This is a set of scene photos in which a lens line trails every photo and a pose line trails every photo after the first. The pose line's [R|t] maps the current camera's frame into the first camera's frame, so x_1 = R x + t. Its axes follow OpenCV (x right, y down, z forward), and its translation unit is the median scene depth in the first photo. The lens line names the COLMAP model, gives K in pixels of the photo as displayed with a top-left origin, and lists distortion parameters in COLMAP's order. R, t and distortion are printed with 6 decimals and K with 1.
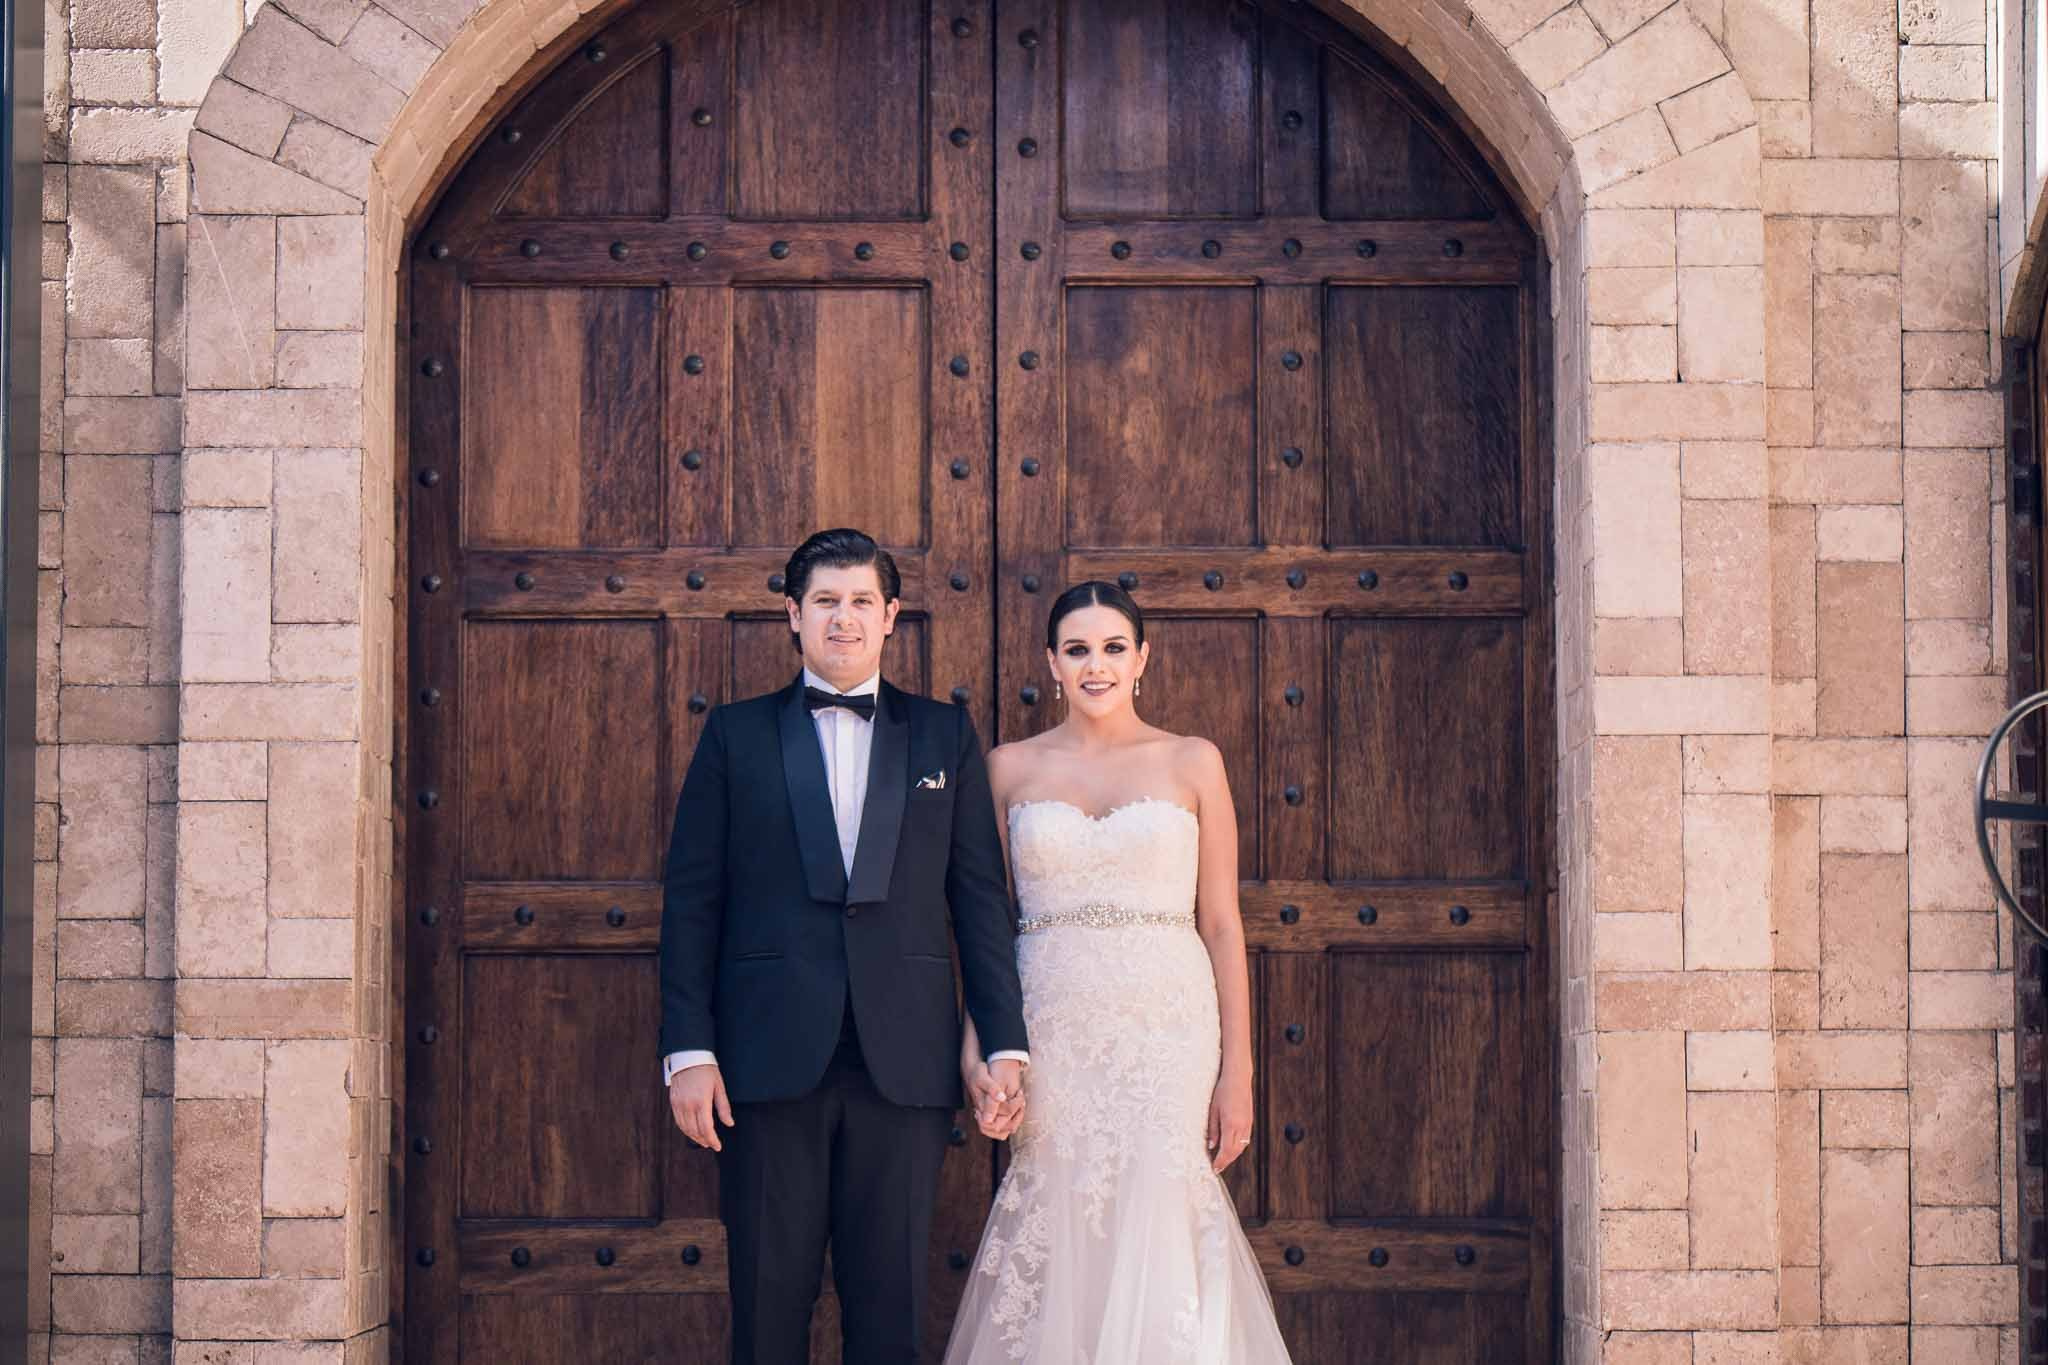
lens RADIAL K [[4597.0, 0, 1023.5], [0, 4597.0, 682.2], [0, 0, 1]] dist [0.043258, 0.000000]
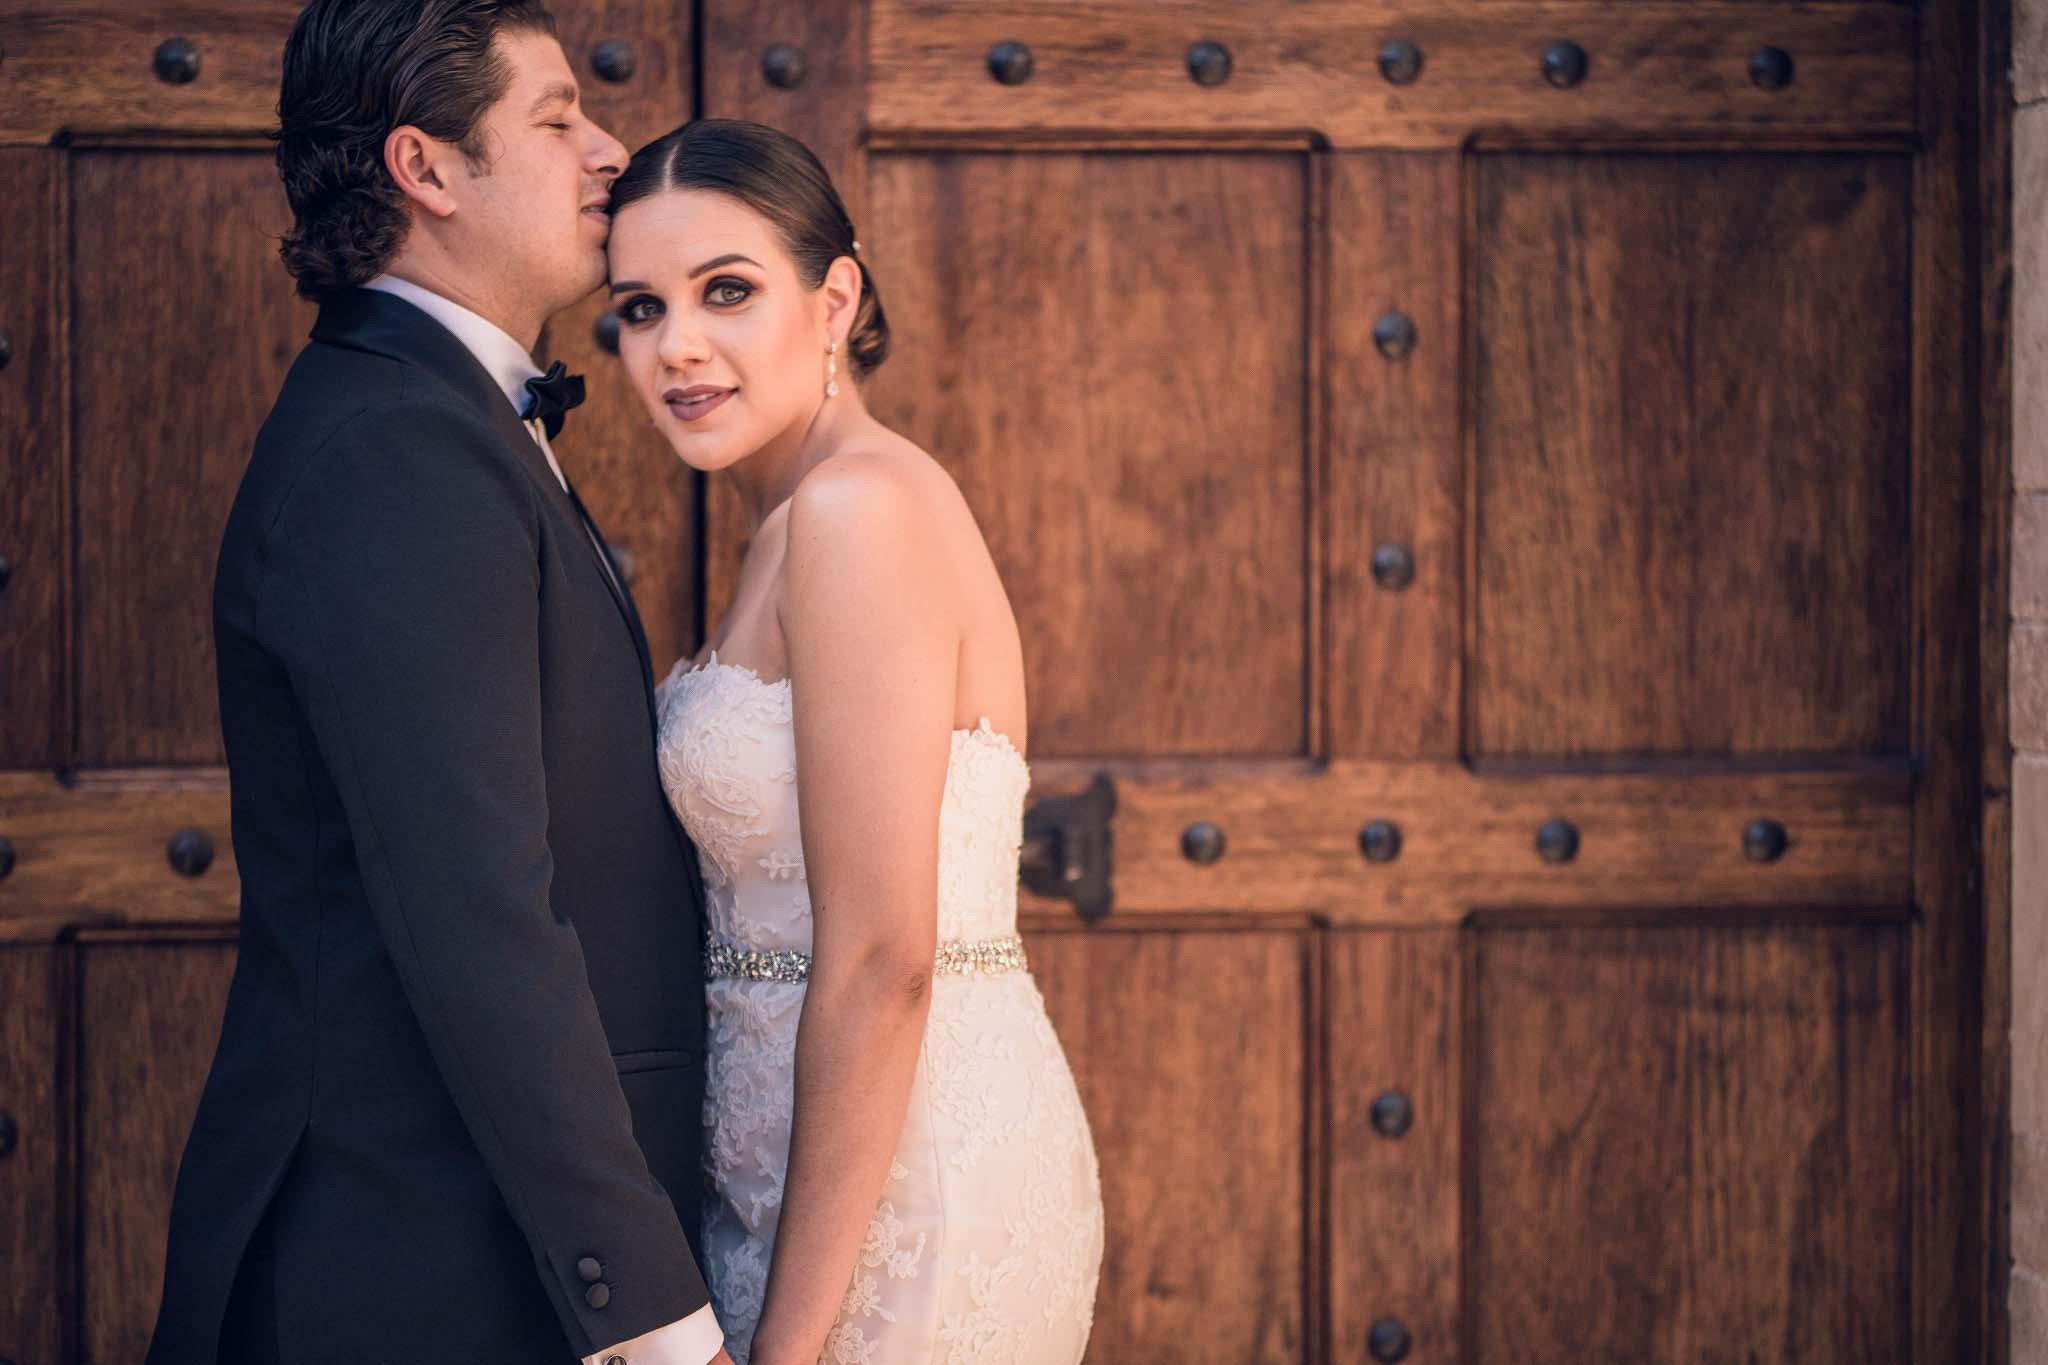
lens RADIAL K [[4597.0, 0, 1017.5], [0, 4597.0, 690.8], [0, 0, 1]] dist [0.043258, 0.000000]
pose [[0.998251, -0.001411, 0.059105, -0.001852], [-0.004776, 0.994524, 0.104403, -0.008702], [-0.058929, -0.104502, 0.992777, 0.570698]]
